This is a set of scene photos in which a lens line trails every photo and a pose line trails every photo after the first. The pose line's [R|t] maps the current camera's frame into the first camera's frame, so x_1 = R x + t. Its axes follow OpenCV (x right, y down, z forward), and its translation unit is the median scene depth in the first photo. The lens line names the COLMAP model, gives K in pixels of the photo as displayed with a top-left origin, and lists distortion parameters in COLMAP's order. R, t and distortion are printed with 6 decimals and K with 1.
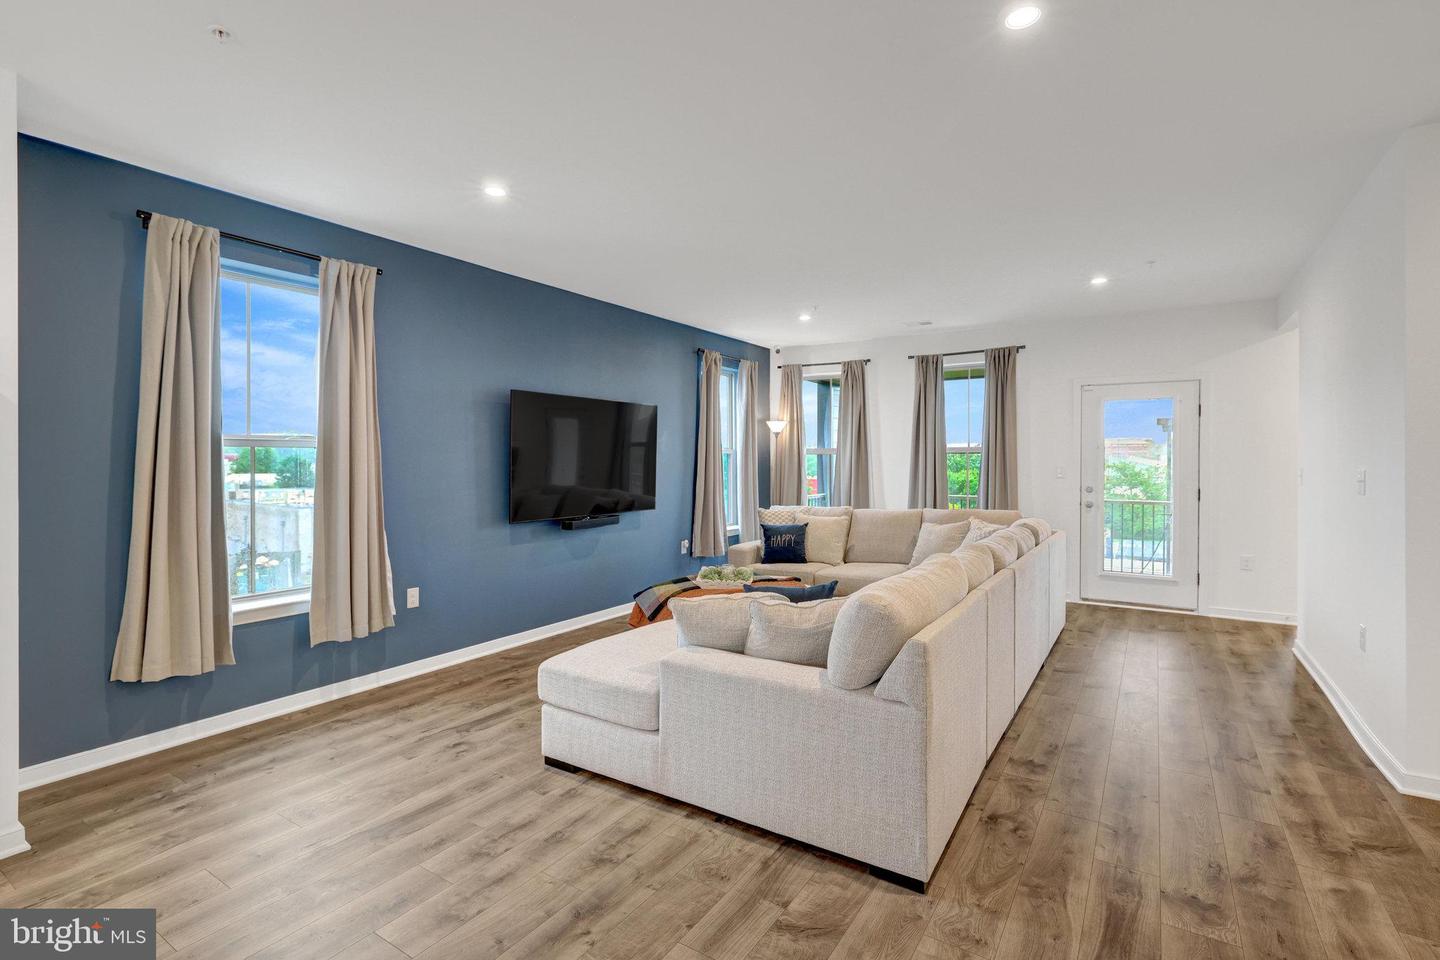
lens RADIAL K [[684.3, 0, 701.1], [0, 684.3, 458.7], [0, 0, 1]] dist [-0.001324, -0.000147]
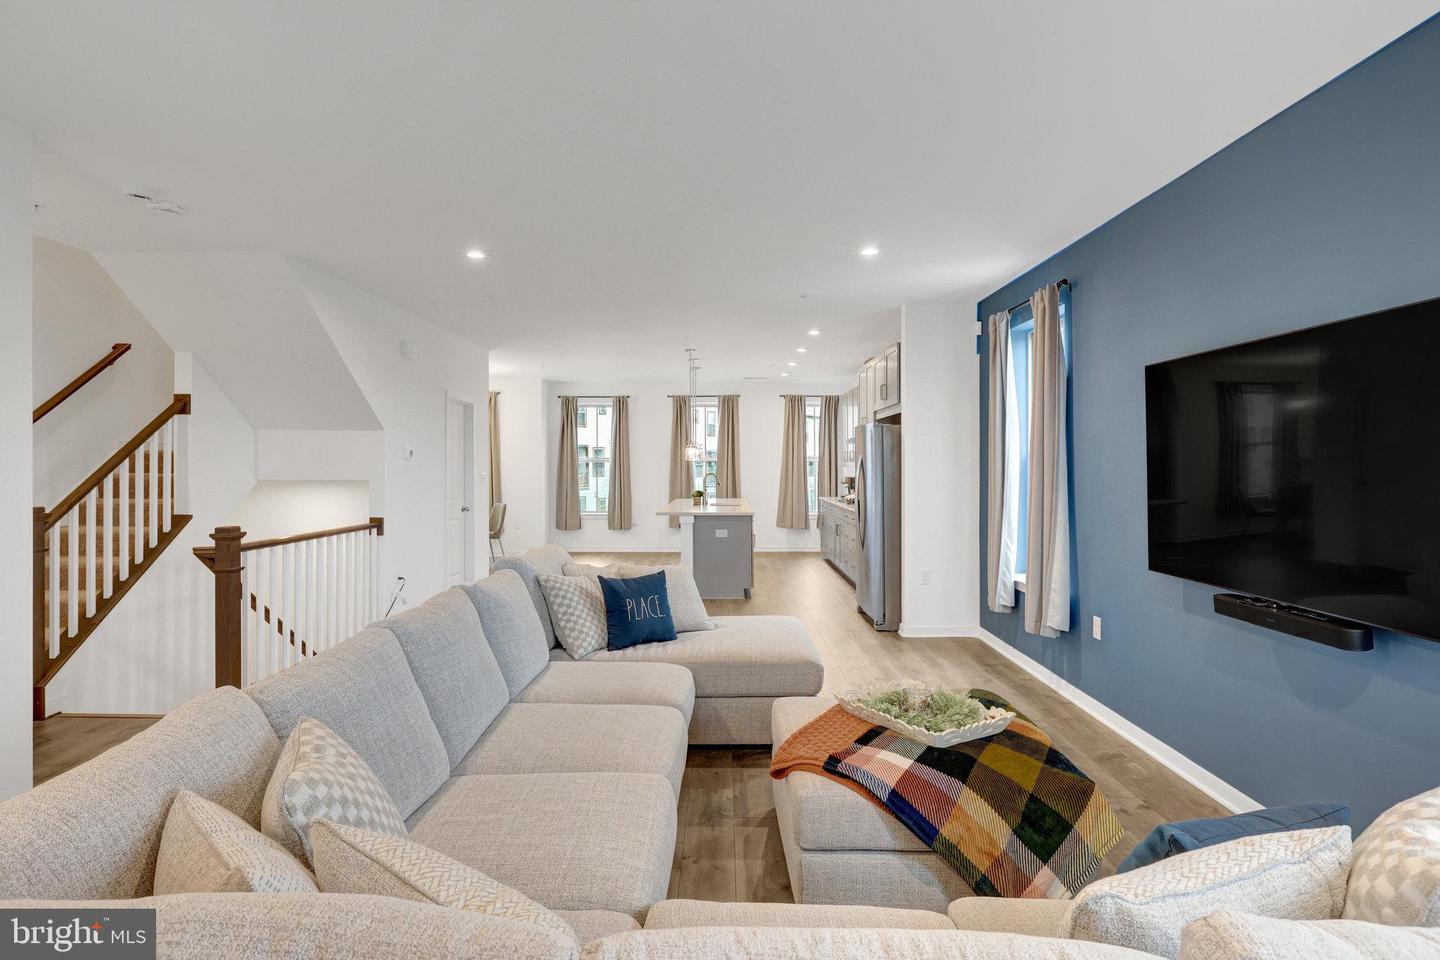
lens RADIAL K [[735.0, 0, 711.8], [0, 735.0, 465.0], [0, 0, 1]] dist [-0.001026, 0.000108]
pose [[-0.840819, 0.000049, -0.541316, 0.354536], [0.001369, 0.999997, -0.002036, -0.001911], [0.541315, -0.002453, -0.840817, 1.083545]]
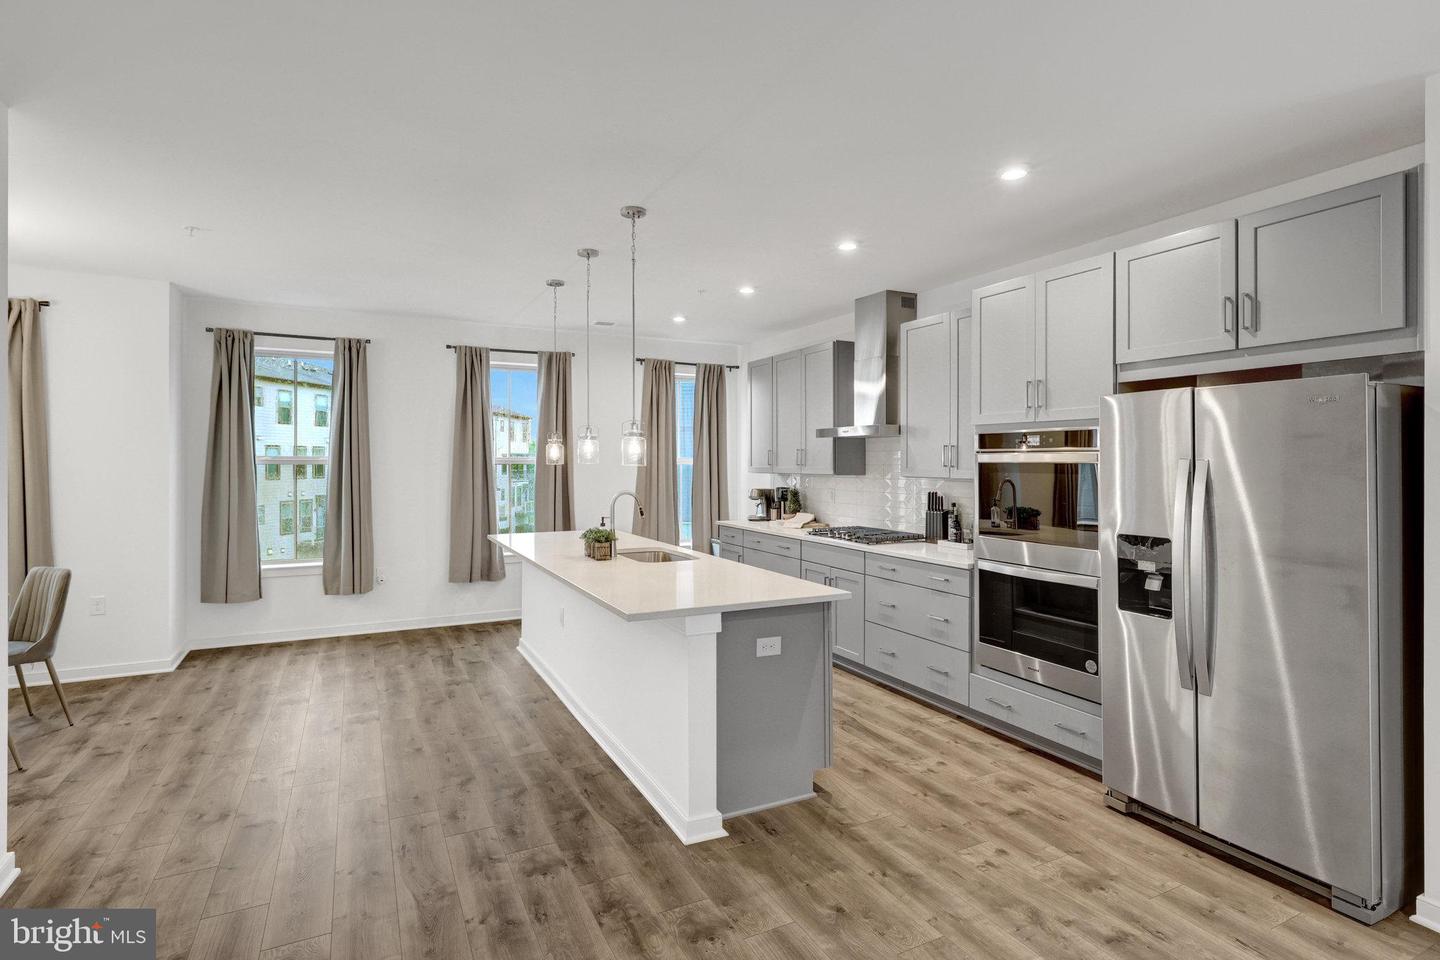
lens RADIAL K [[710.9, 0, 713.8], [0, 710.9, 460.6], [0, 0, 1]] dist [0.000636, 0.000453]
pose [[-0.495716, -0.004039, -0.868475, 0.110630], [-0.001950, 0.999992, -0.003538, -0.016731], [0.868482, -0.000061, -0.495720, 0.239227]]
